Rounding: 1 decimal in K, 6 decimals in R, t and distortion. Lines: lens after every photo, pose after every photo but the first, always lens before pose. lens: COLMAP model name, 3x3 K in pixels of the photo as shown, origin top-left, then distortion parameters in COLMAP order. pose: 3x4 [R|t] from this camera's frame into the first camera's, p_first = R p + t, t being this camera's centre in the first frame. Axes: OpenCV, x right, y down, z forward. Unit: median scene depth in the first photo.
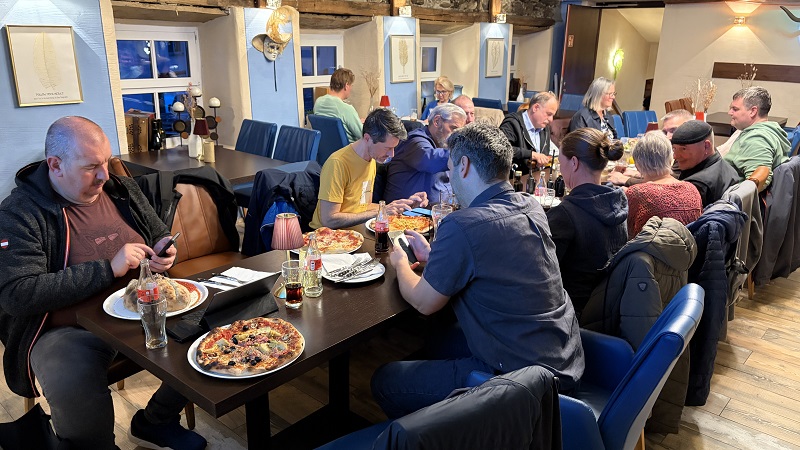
lens RADIAL K [[607.4, 0, 401.7], [0, 607.4, 223.0], [0, 0, 1]] dist [0.013721, 0.000008]
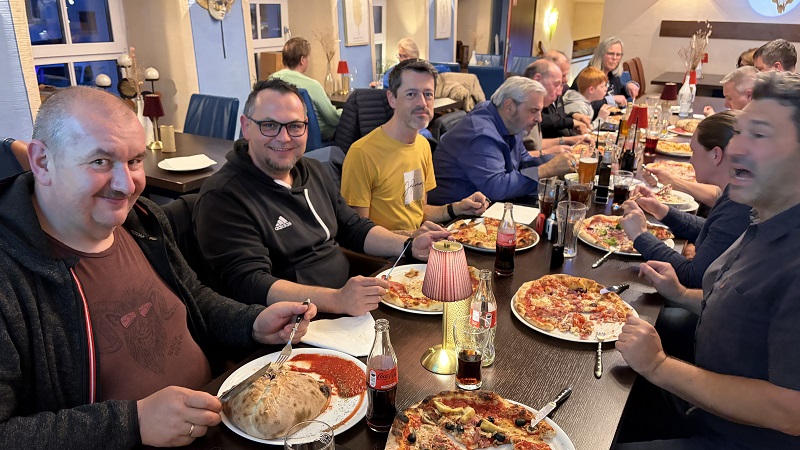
lens RADIAL K [[602.8, 0, 399.5], [0, 602.8, 201.7], [0, 0, 1]] dist [0.001053, 0.001807]
pose [[0.978914, -0.067034, 0.192960, -0.153386], [0.063258, 0.997667, 0.025671, -0.033096], [-0.194231, -0.012924, 0.980871, 0.172675]]
